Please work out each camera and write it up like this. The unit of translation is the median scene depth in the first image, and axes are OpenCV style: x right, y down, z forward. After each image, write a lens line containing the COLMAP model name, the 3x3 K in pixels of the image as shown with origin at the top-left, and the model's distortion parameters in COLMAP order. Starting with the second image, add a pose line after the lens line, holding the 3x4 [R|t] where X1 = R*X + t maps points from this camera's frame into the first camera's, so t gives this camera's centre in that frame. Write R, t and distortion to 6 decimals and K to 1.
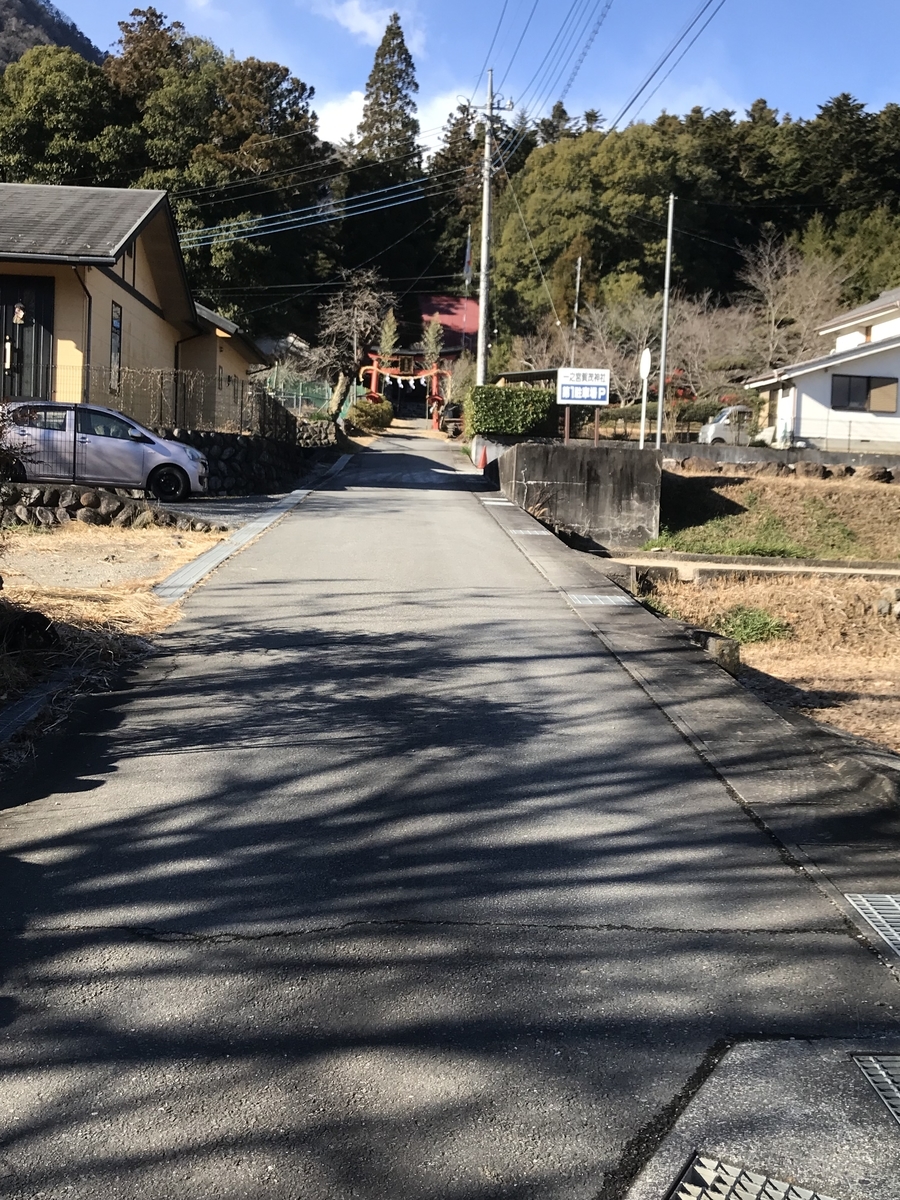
lens RADIAL K [[1296.0, 0, 449.9], [0, 1296.0, 599.6], [0, 0, 1]] dist [-0.025630, 0.000000]
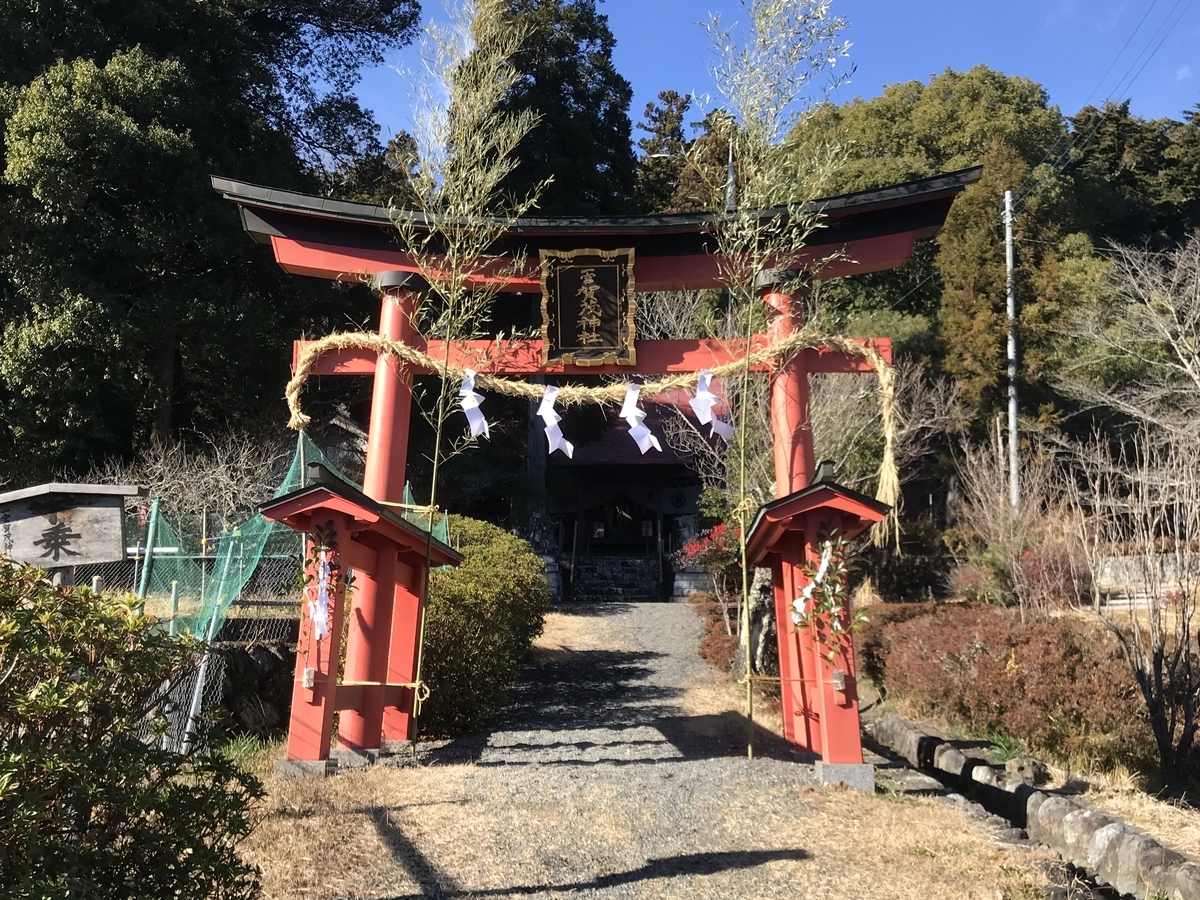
lens RADIAL K [[1296.0, 0, 599.7], [0, 1296.0, 450.8], [0, 0, 1]] dist [-0.025630, 0.000000]
pose [[0.998632, -0.044982, -0.026677, -0.029113], [0.037453, 0.971146, -0.235528, -0.128791], [0.036502, 0.234207, 0.971501, 0.853598]]
